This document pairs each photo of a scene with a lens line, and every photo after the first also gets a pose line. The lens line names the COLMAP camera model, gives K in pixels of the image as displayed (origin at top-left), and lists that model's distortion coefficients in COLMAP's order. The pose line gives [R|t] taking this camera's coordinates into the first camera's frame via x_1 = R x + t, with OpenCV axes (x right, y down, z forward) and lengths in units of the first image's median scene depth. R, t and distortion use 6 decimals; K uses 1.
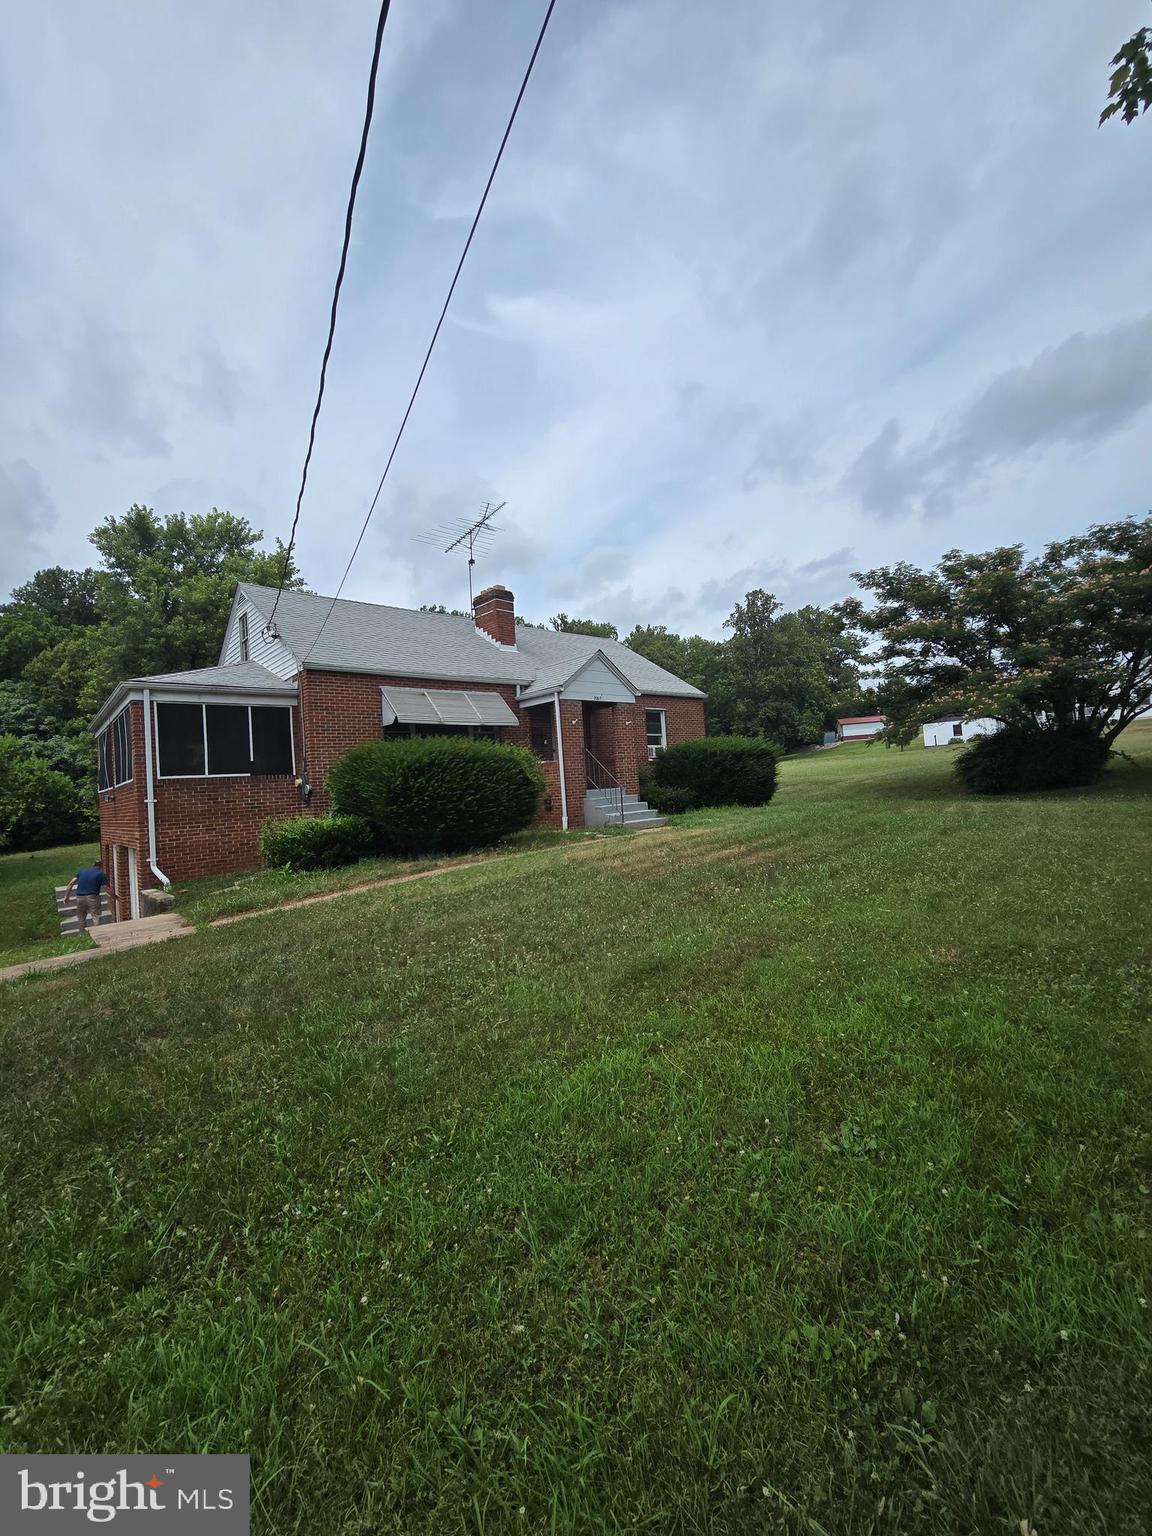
lens RADIAL K [[626.4, 0, 576.0], [0, 626.4, 768.0], [0, 0, 1]] dist [-0.037684, 0.000066]
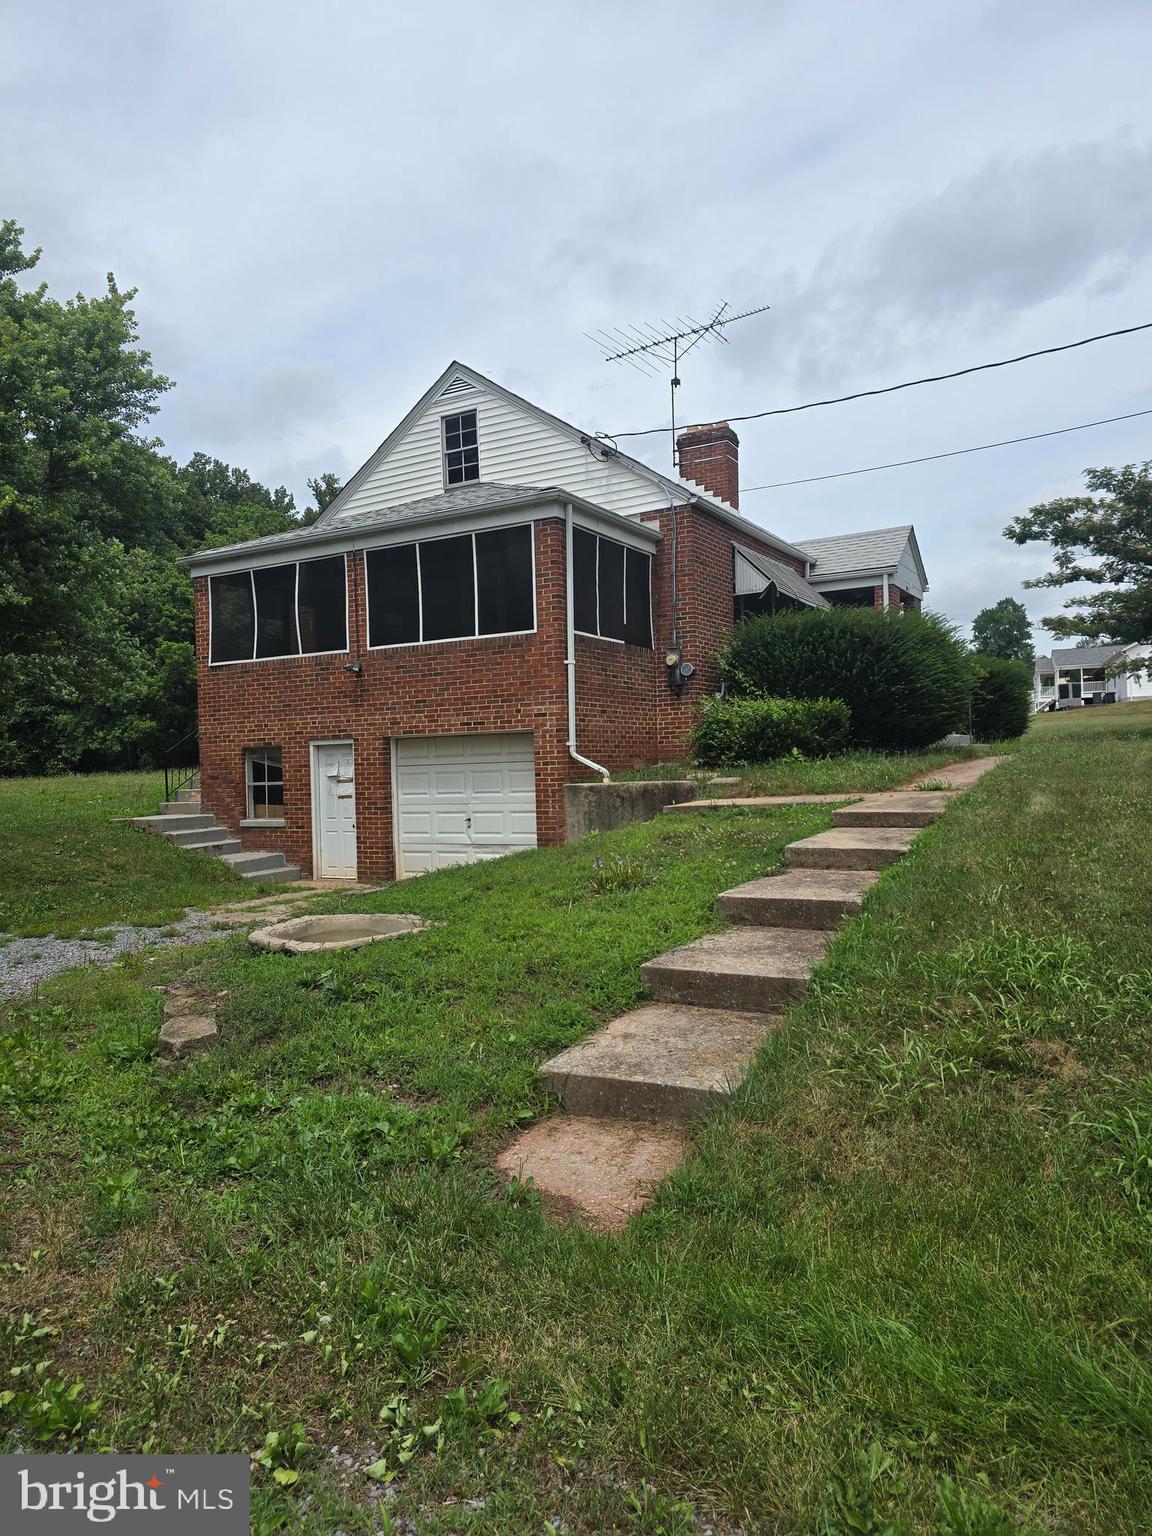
lens RADIAL K [[1011.6, 0, 576.0], [0, 1011.6, 768.0], [0, 0, 1]] dist [0.039194, -0.002189]
pose [[0.959639, 0.040177, 0.278351, -0.737935], [-0.046301, 0.998808, 0.015458, 0.115968], [-0.277398, -0.027722, 0.960355, -0.104767]]
